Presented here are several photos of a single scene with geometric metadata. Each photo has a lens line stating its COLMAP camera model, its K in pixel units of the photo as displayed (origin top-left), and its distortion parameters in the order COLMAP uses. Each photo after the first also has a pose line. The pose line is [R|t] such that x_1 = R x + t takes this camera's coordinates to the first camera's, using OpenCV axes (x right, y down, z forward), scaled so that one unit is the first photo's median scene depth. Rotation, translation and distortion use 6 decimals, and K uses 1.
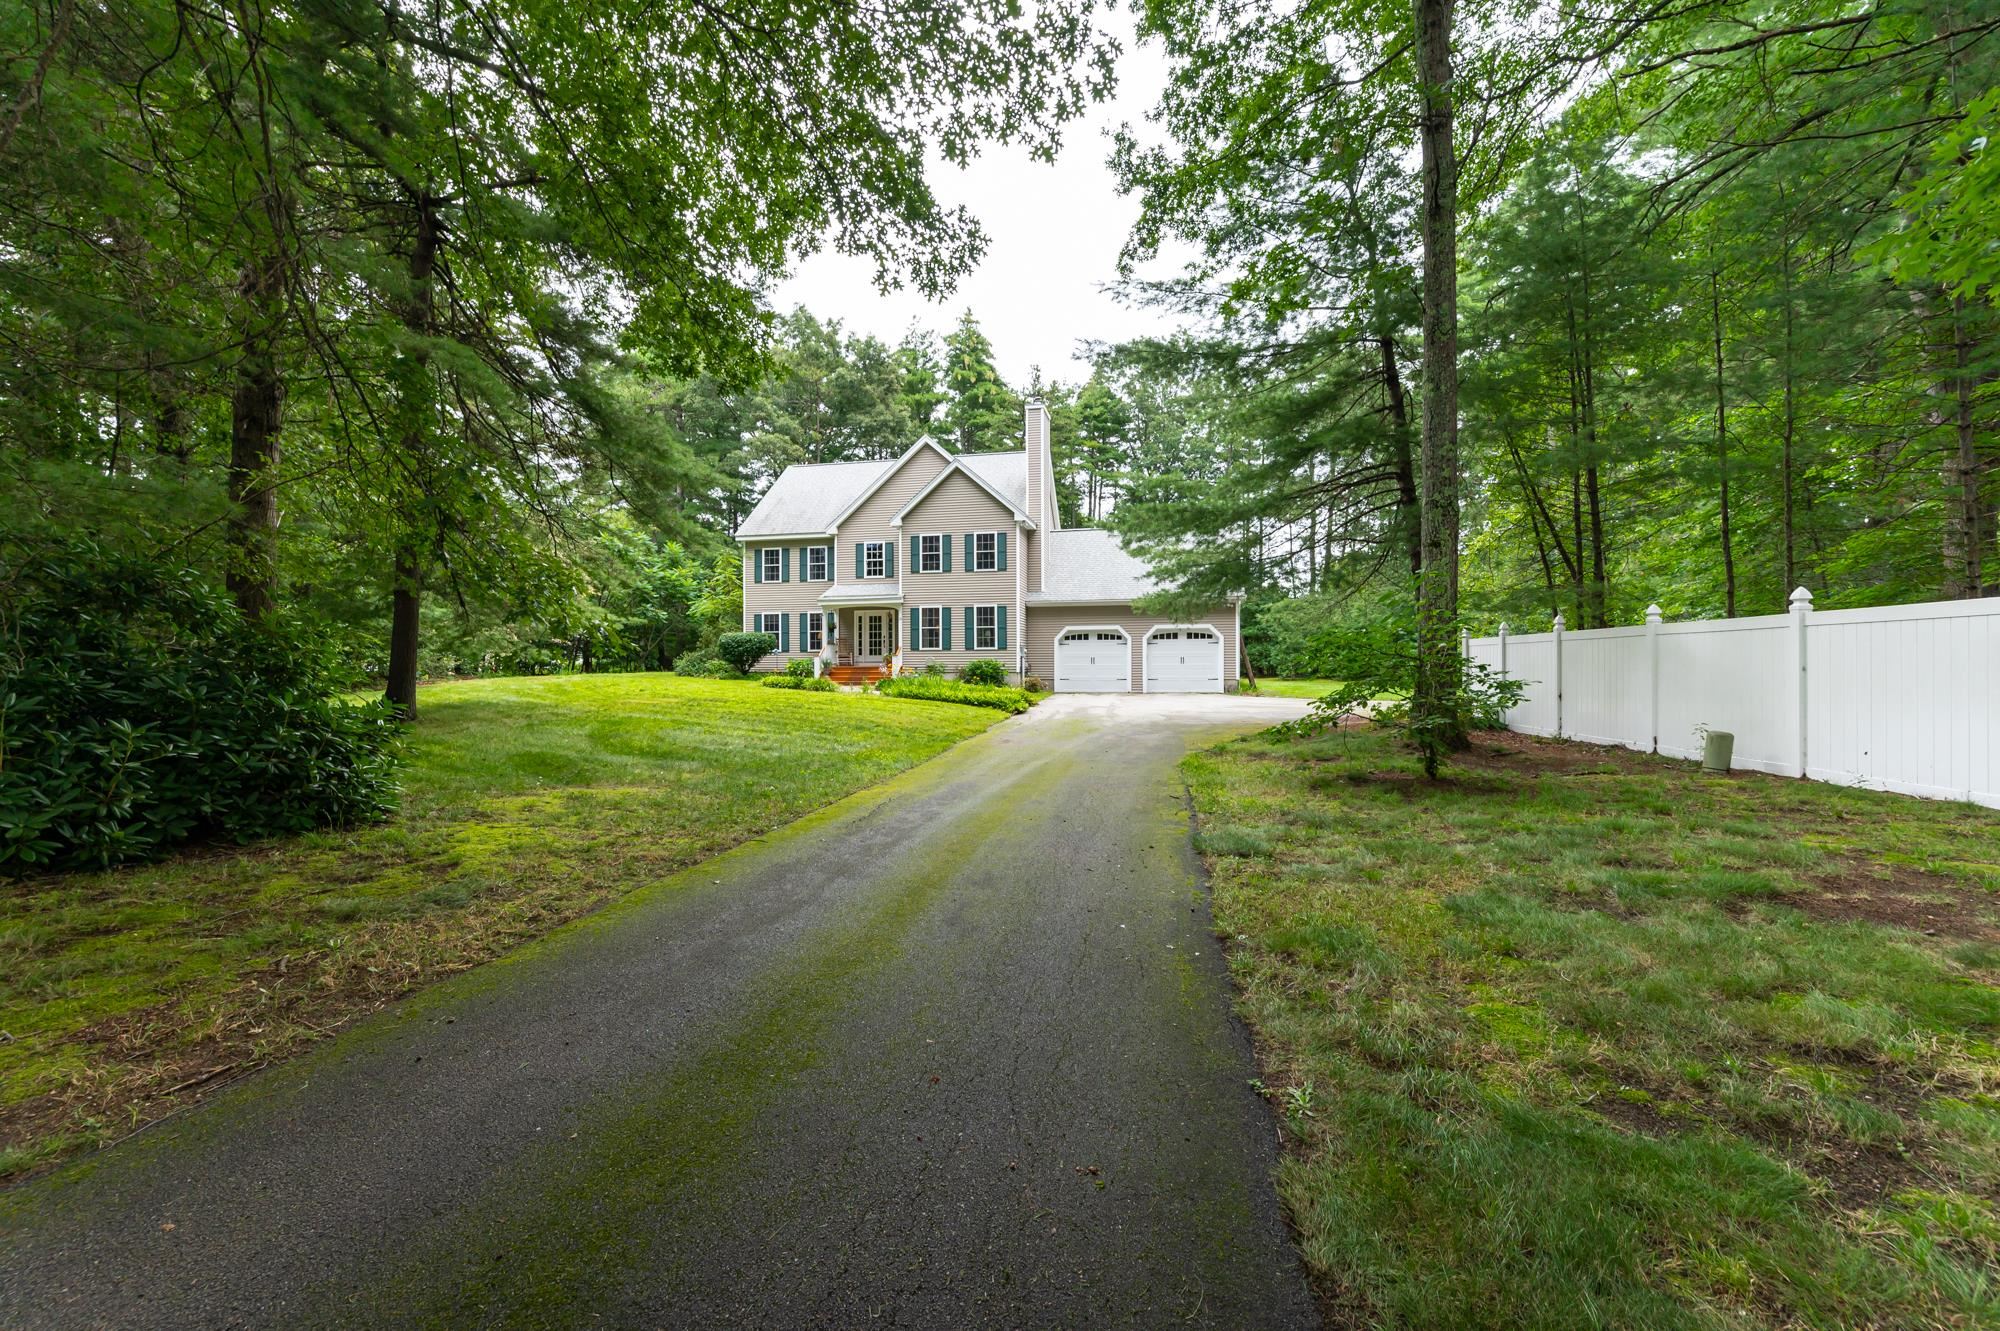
lens RADIAL K [[820.2, 0, 994.8], [0, 820.2, 657.2], [0, 0, 1]] dist [0.000079, 0.000003]
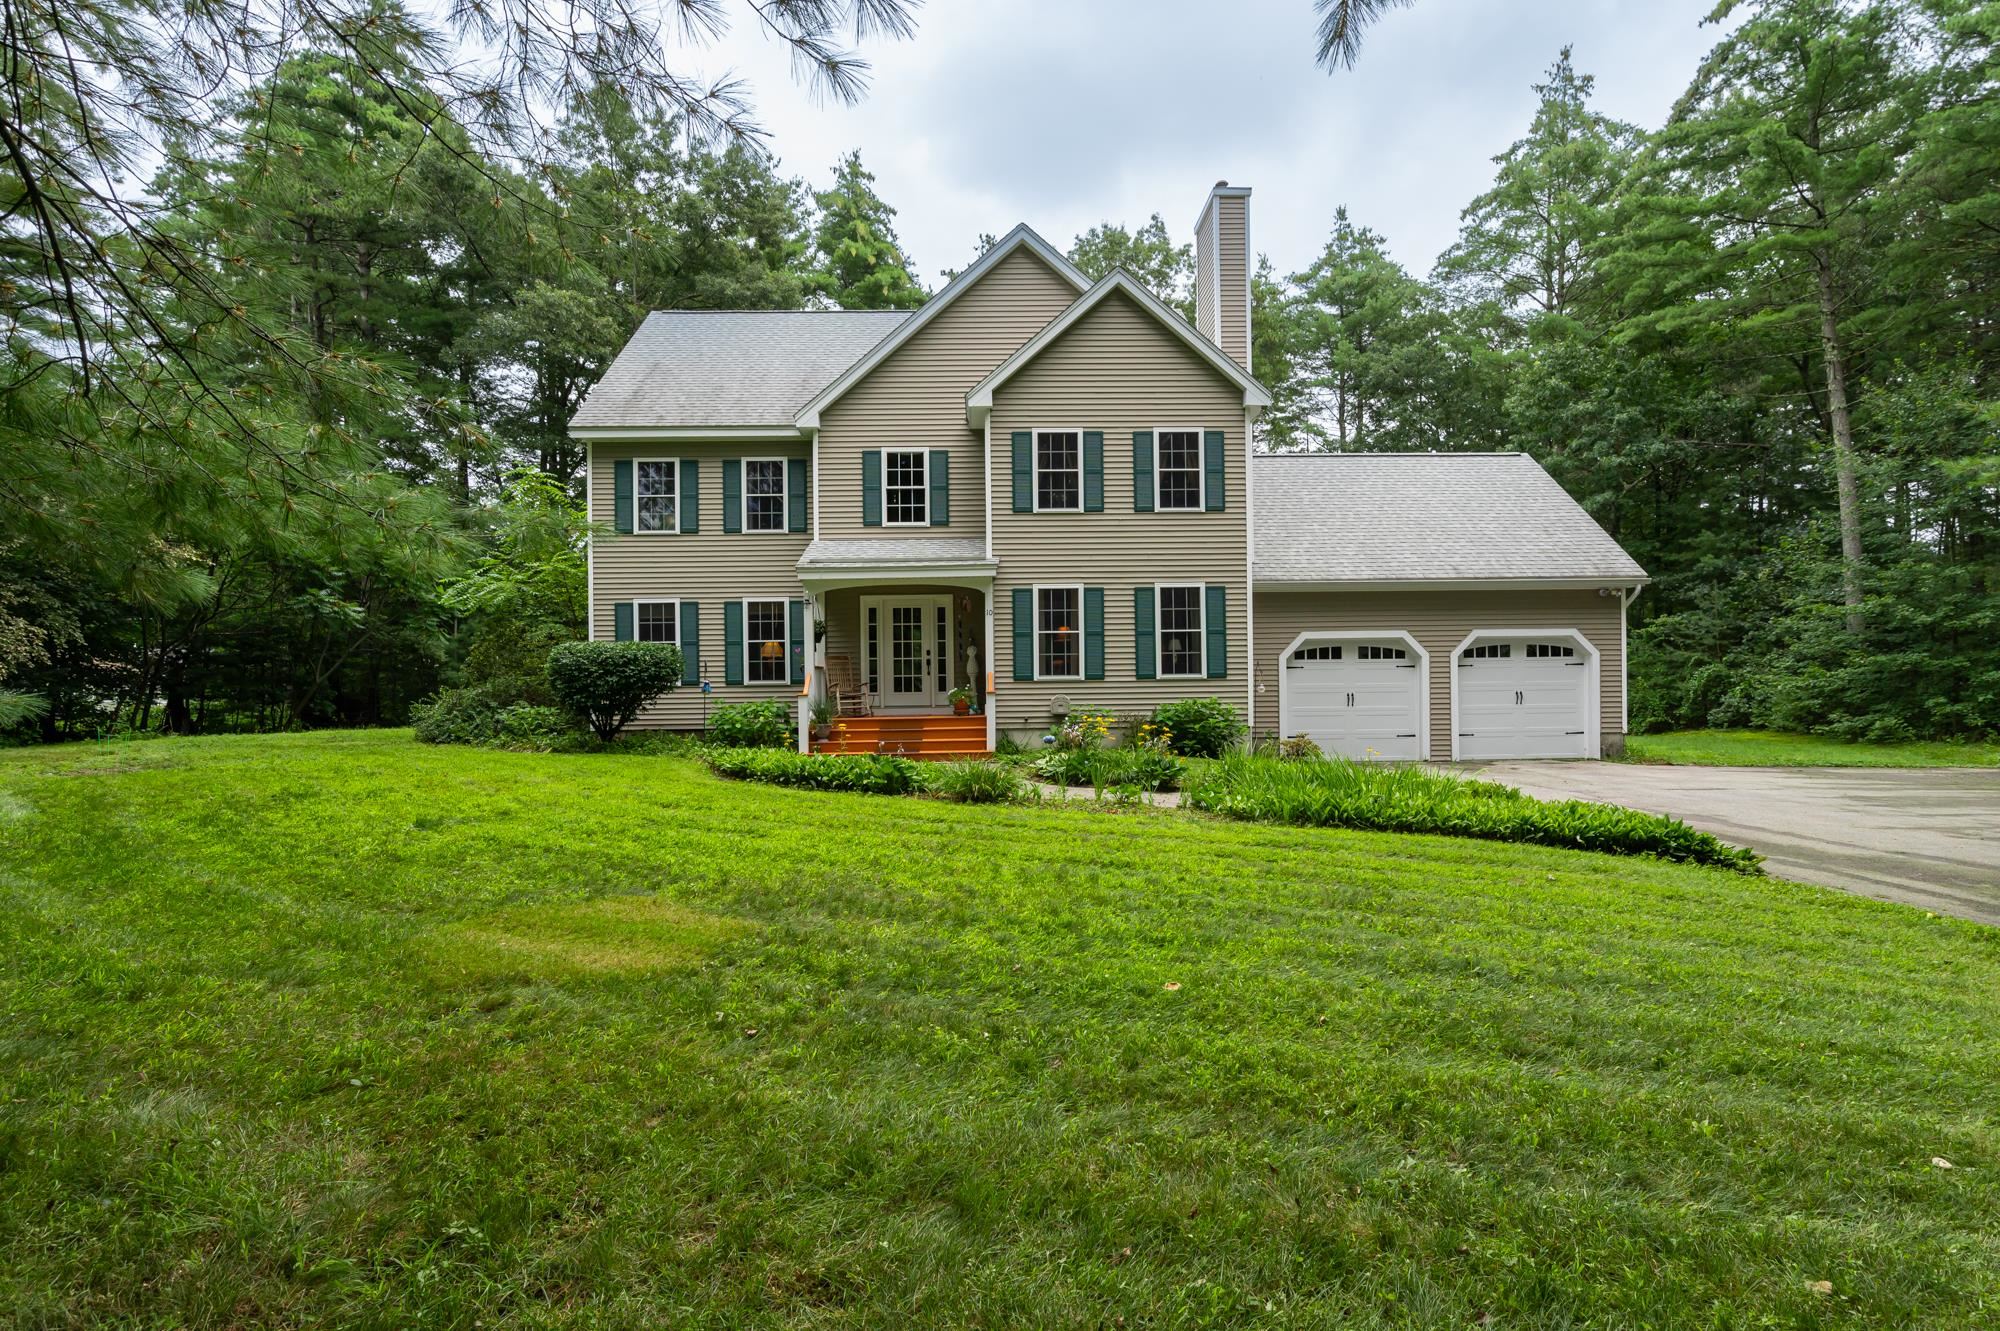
lens RADIAL K [[986.7, 0, 1000.5], [0, 986.7, 686.2], [0, 0, 1]] dist [-0.004053, -0.000632]
pose [[0.970383, -0.006442, 0.241486, -0.238889], [0.006535, 0.999979, 0.000416, -0.005788], [-0.241484, 0.001174, 0.970404, 0.459273]]
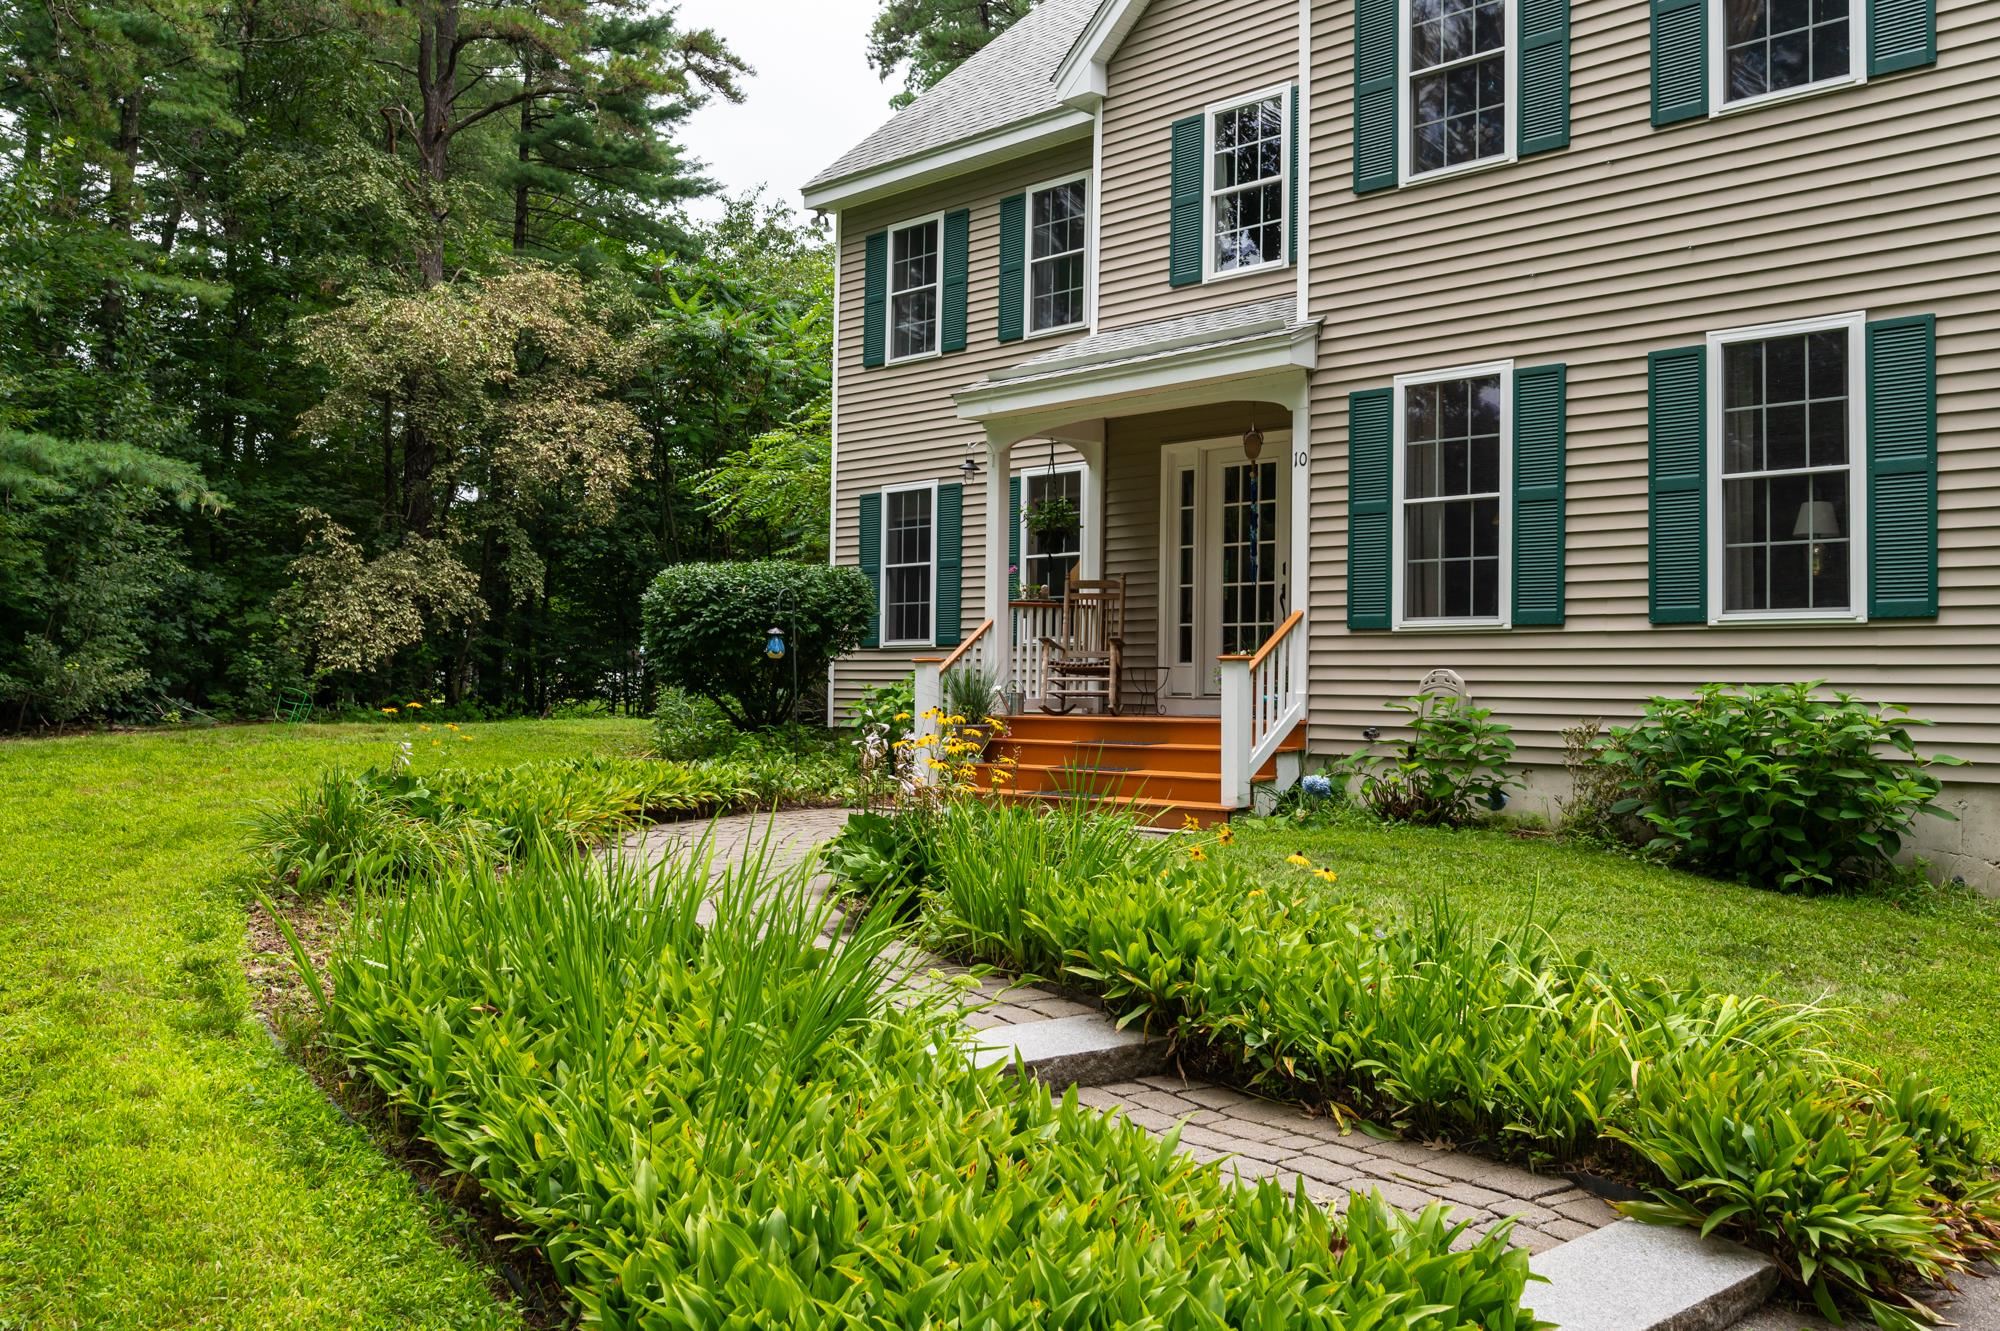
lens RADIAL K [[1777.4, 0, 1002.9], [0, 1777.4, 654.2], [0, 0, 1]] dist [-0.042122, 0.006022]
pose [[0.829632, 0.003531, -0.558300, 0.047977], [-0.009982, 0.999914, -0.008509, 0.000177], [0.558222, 0.012633, 0.829596, 0.631436]]
